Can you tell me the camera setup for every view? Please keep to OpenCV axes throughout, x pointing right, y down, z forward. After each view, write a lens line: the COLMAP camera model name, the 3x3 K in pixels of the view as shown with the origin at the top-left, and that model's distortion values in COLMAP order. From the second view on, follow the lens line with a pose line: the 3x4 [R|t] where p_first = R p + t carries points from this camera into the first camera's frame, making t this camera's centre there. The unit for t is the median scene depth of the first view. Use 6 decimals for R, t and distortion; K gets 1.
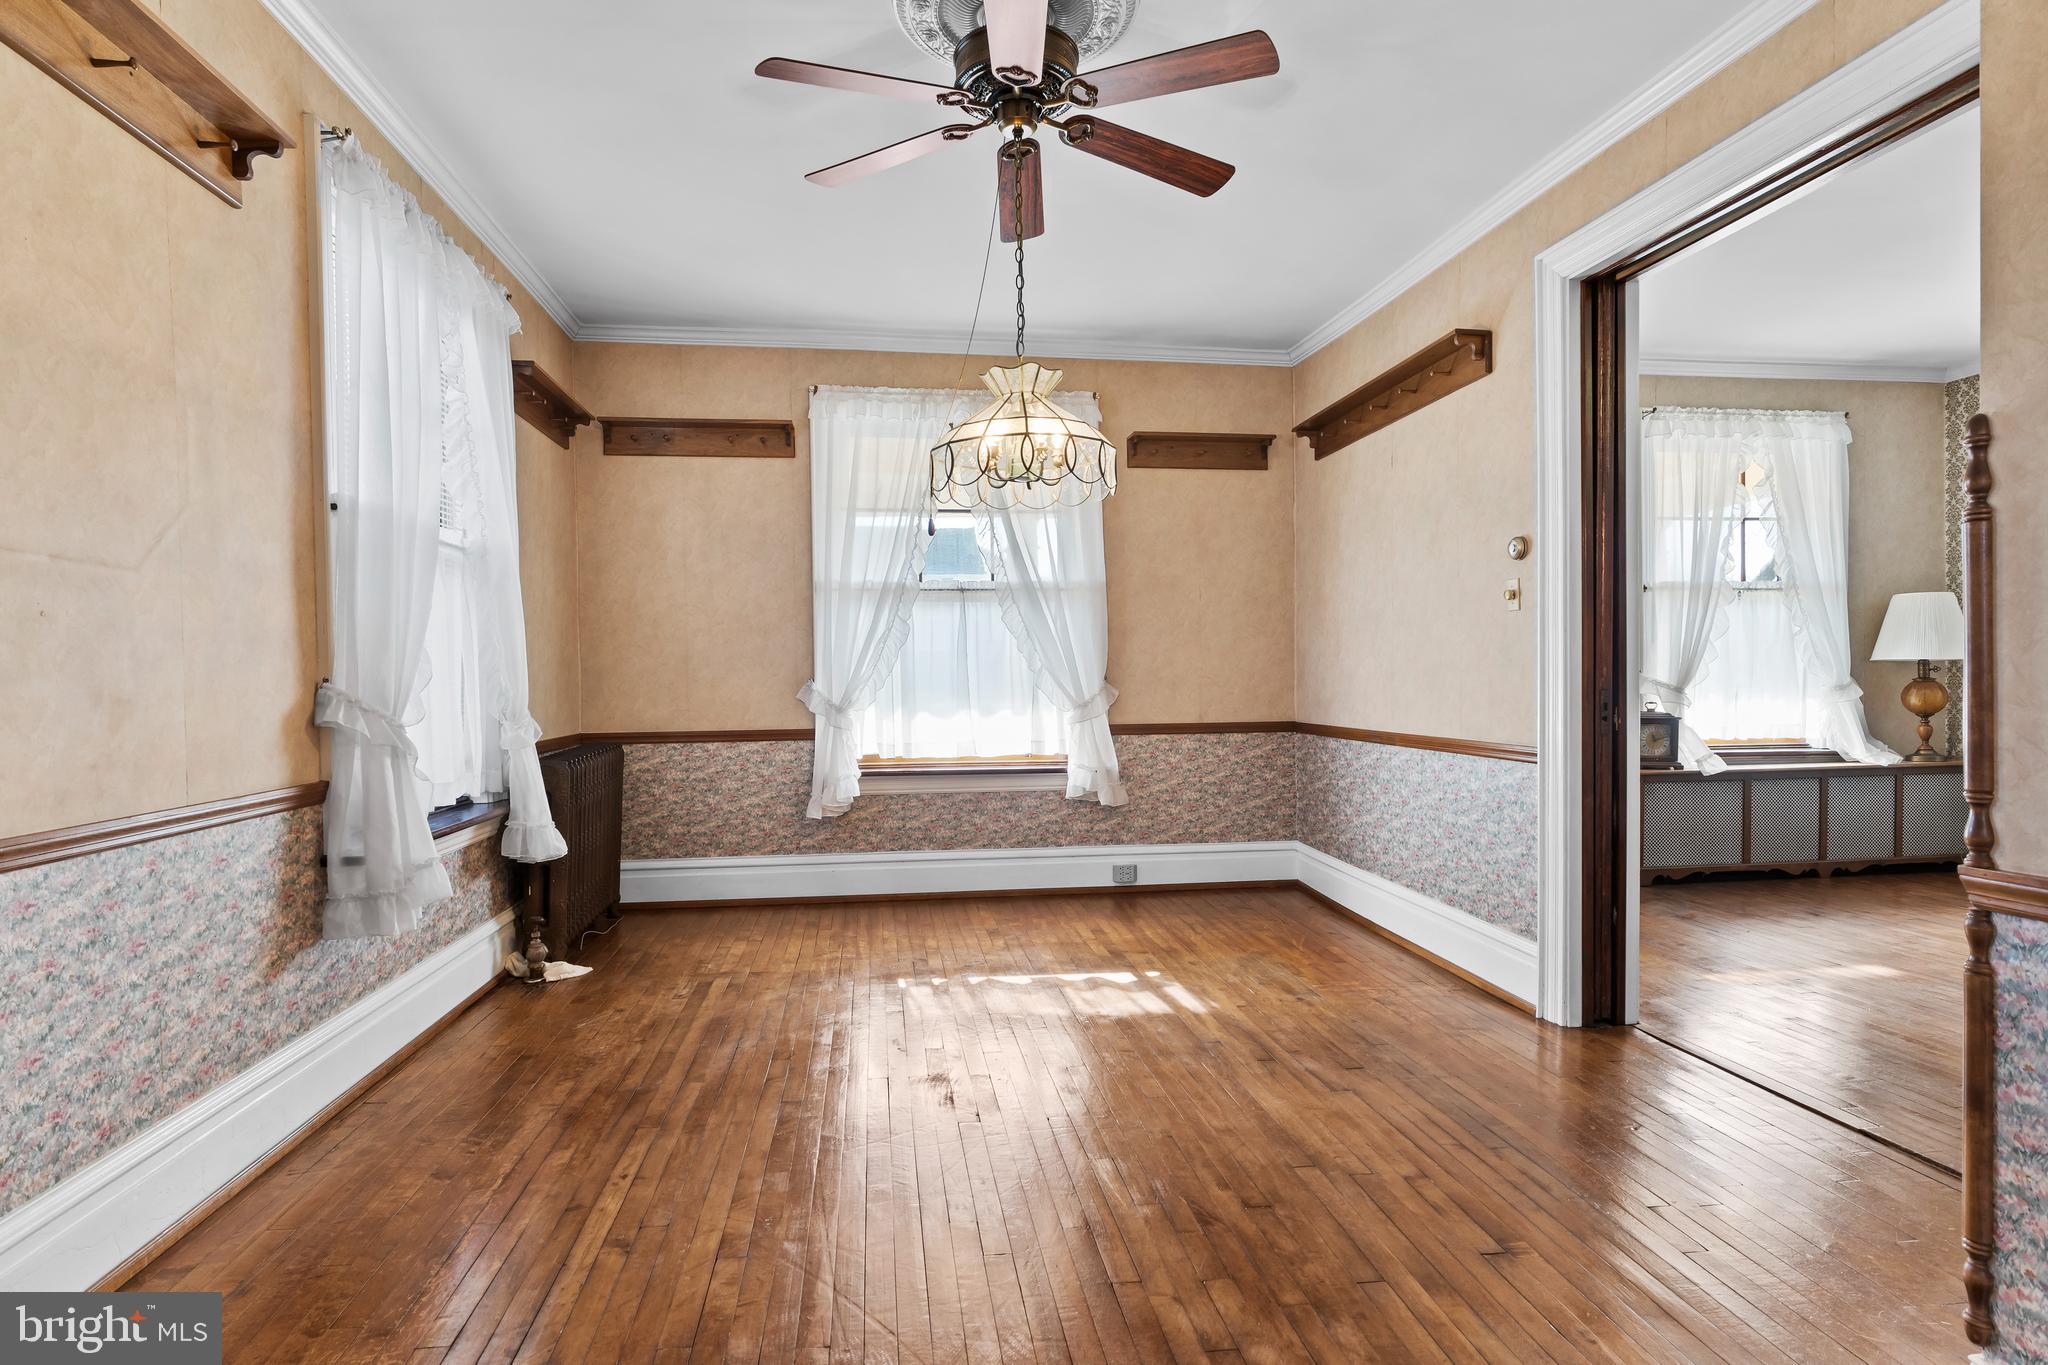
lens RADIAL K [[1062.3, 0, 1023.2], [0, 1062.3, 661.3], [0, 0, 1]] dist [-0.005819, 0.001358]
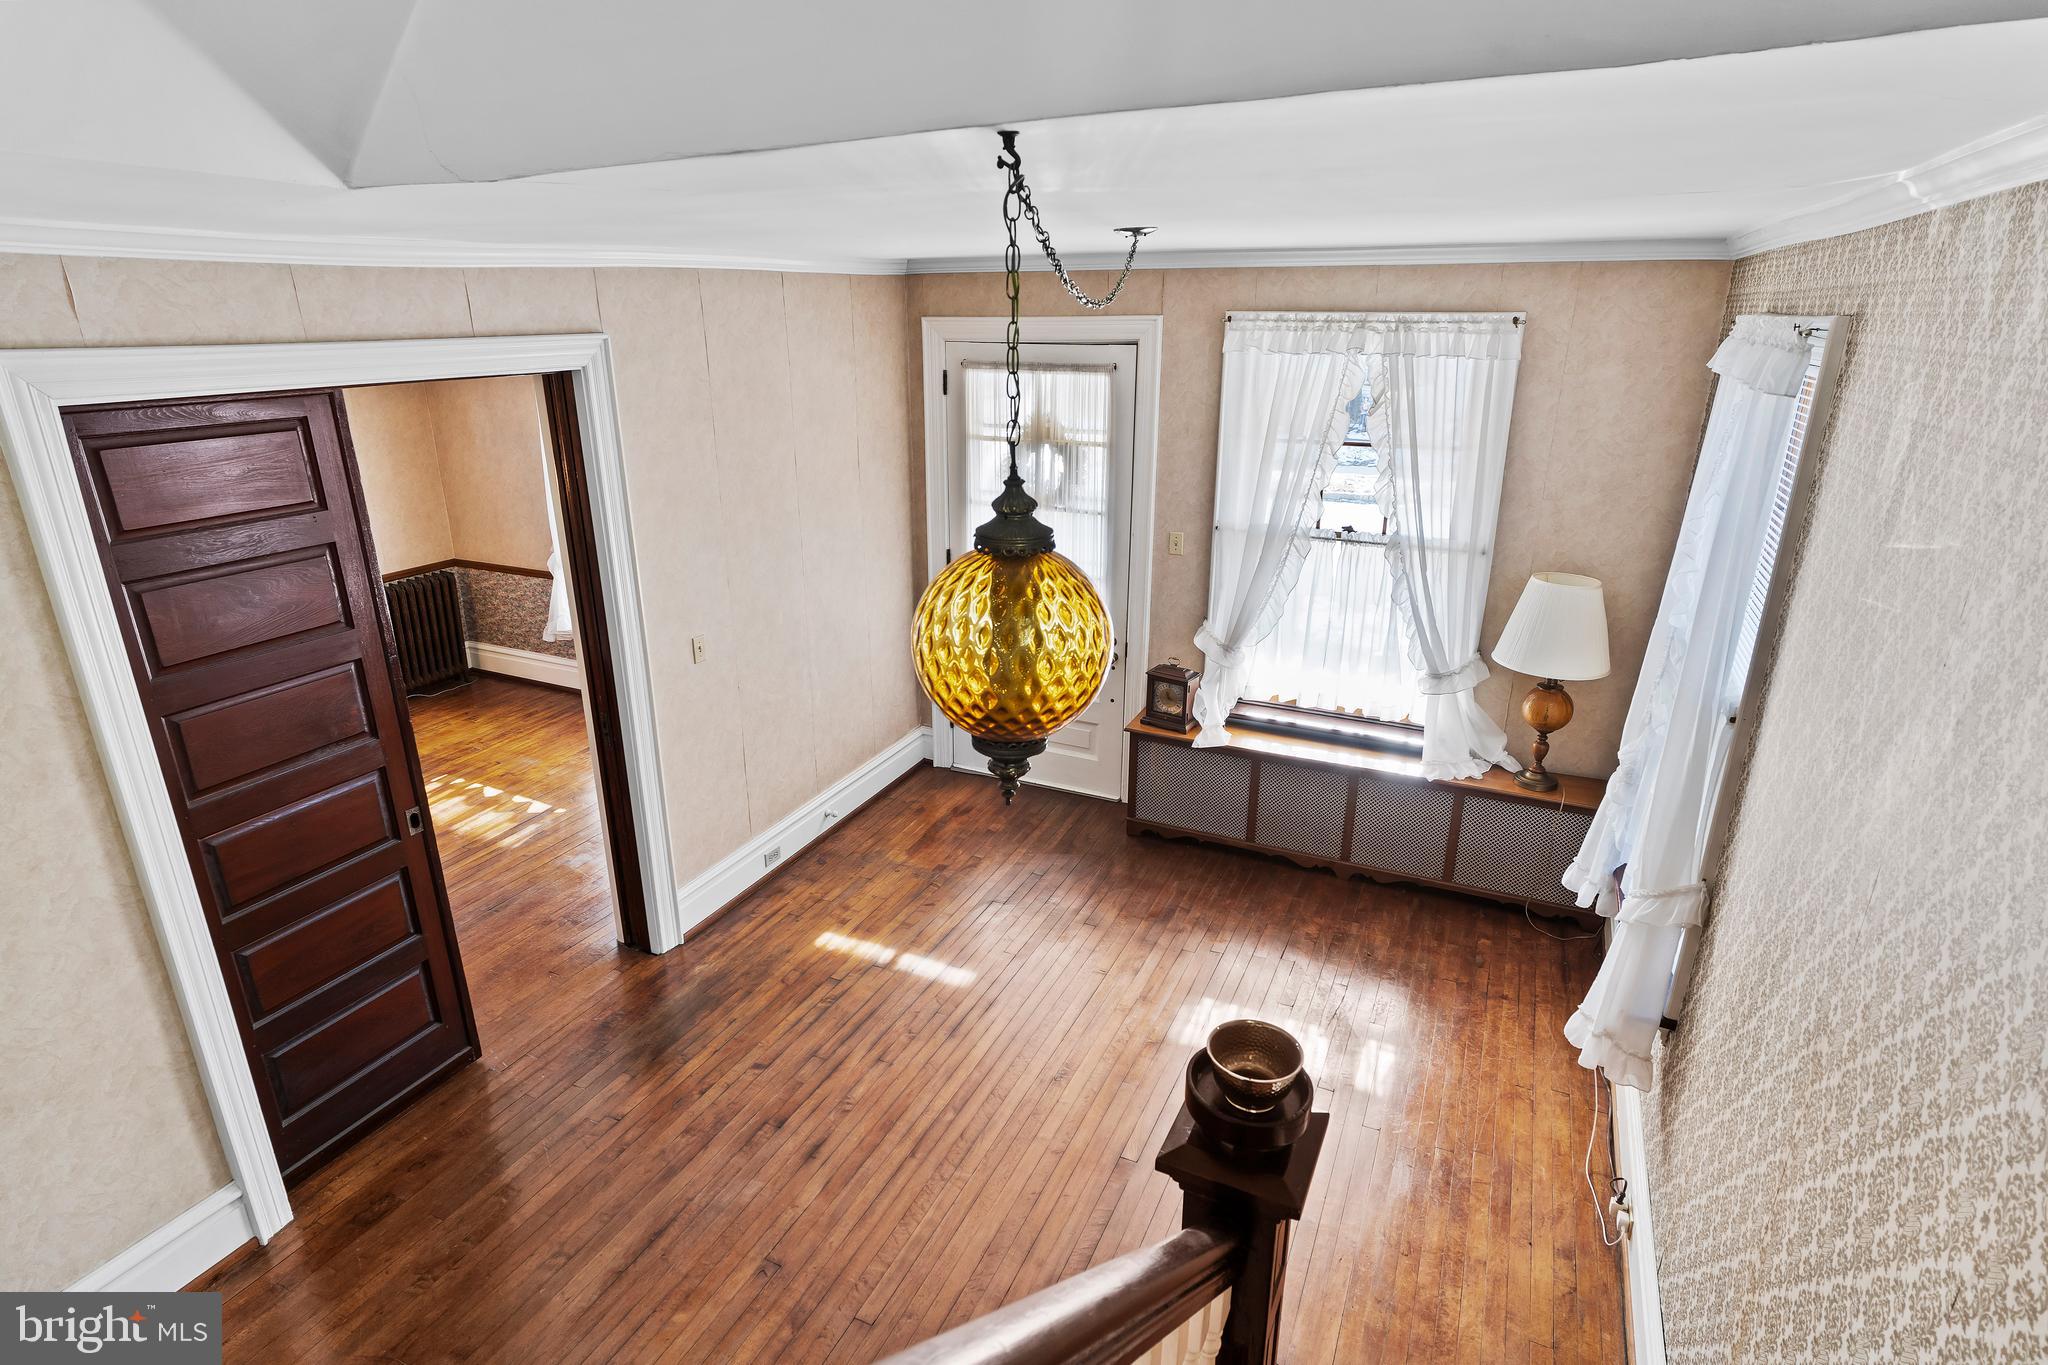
lens RADIAL K [[1062.3, 0, 1023.2], [0, 1062.3, 661.3], [0, 0, 1]] dist [-0.005819, 0.001358]
pose [[0.834977, 0.183003, -0.518964, 0.941275], [-0.004156, 0.945152, 0.326604, -0.254591], [0.550269, -0.270550, 0.789941, 0.187790]]
